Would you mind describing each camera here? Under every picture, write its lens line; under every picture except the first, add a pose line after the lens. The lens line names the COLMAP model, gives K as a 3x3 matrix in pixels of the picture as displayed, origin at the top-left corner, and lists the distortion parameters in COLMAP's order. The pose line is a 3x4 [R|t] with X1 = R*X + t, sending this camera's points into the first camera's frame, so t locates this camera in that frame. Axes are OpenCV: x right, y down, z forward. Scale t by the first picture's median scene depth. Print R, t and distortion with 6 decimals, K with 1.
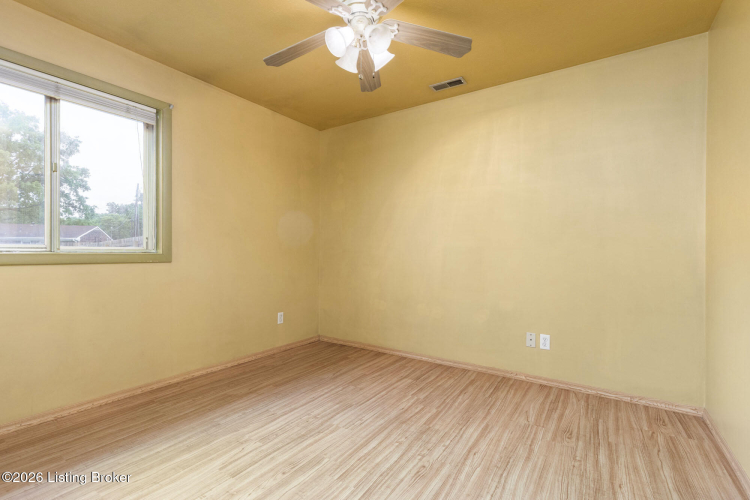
lens RADIAL K [[342.2, 0, 375.5], [0, 342.2, 246.1], [0, 0, 1]] dist [0.006926, 0.000069]
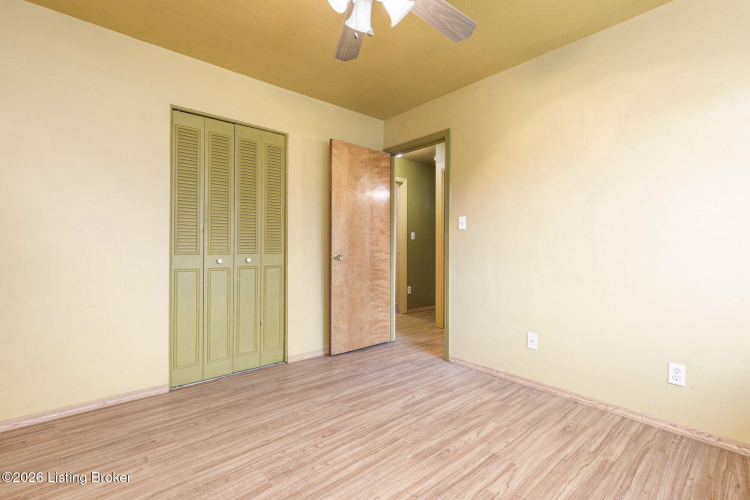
lens RADIAL K [[342.2, 0, 375.5], [0, 342.2, 246.1], [0, 0, 1]] dist [0.006926, 0.000069]
pose [[-0.962358, -0.008782, 0.271643, -0.308009], [-0.013378, 0.999797, -0.015073, 0.029471], [-0.271456, -0.018139, -0.962280, 1.952285]]
